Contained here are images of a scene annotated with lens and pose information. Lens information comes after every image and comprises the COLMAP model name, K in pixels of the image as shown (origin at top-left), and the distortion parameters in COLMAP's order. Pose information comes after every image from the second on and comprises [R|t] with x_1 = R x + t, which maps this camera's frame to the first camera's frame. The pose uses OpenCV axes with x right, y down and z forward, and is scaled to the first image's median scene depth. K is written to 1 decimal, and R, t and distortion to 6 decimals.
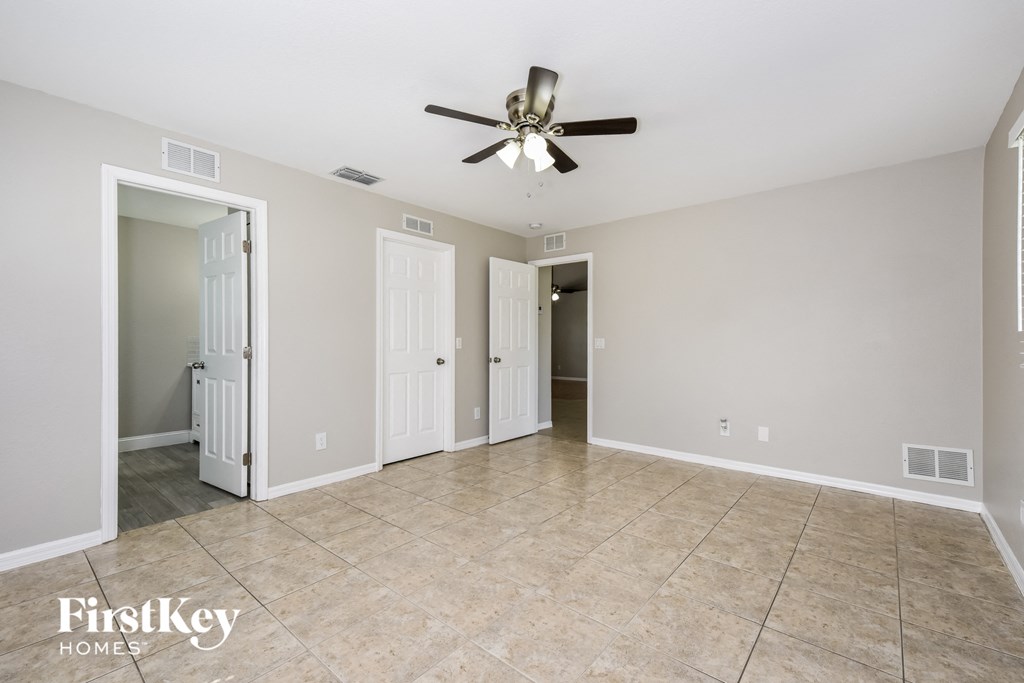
lens RADIAL K [[444.8, 0, 510.8], [0, 444.8, 340.8], [0, 0, 1]] dist [0.021485, 0.000284]
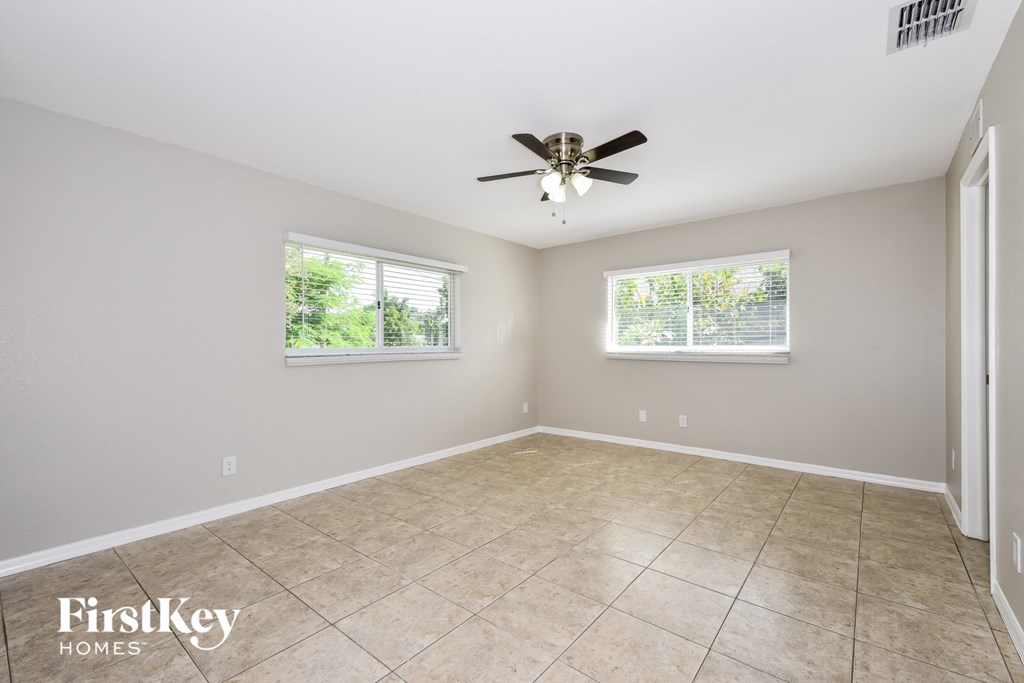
lens RADIAL K [[444.8, 0, 512.6], [0, 444.8, 342.4], [0, 0, 1]] dist [0.021485, 0.000284]
pose [[-0.999835, 0.003080, -0.017902, 0.199166], [0.003199, 0.999973, -0.006643, -0.004560], [0.017881, -0.006699, -0.999818, 2.190289]]
